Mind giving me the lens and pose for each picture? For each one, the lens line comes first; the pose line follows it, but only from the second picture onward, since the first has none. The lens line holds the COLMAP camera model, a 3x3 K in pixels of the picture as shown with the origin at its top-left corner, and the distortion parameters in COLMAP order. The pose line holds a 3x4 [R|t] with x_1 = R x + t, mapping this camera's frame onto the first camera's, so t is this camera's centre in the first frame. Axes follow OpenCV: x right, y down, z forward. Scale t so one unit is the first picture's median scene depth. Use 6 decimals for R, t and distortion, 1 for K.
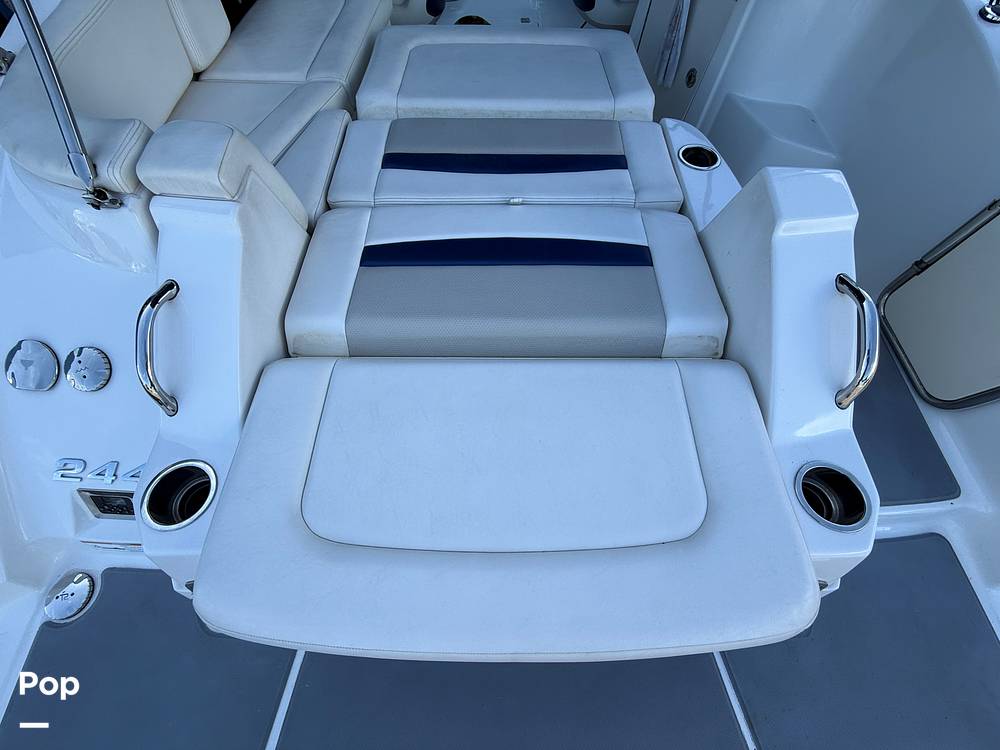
lens RADIAL K [[399.8, 0, 499.3], [0, 399.8, 375.7], [0, 0, 1]] dist [-0.002558, 0.000459]
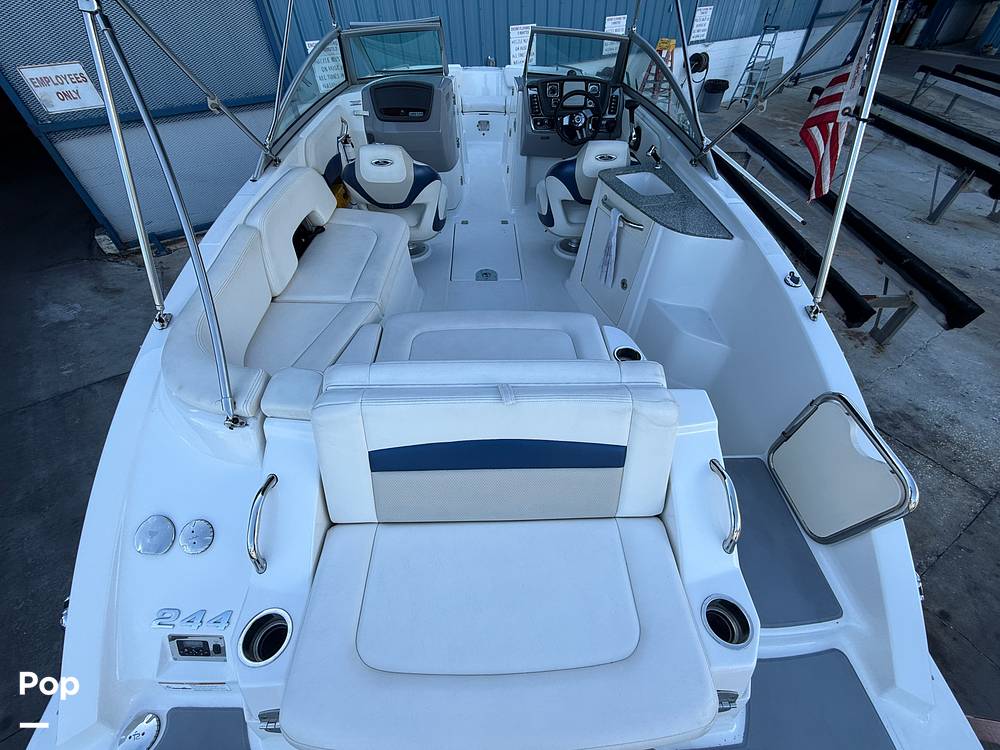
lens RADIAL K [[399.8, 0, 497.2], [0, 399.8, 374.2], [0, 0, 1]] dist [-0.002558, 0.000459]
pose [[0.999433, -0.019100, 0.027723, -0.016271], [0.025607, 0.965884, -0.257705, -0.173712], [-0.021855, 0.258269, 0.965826, -0.497062]]
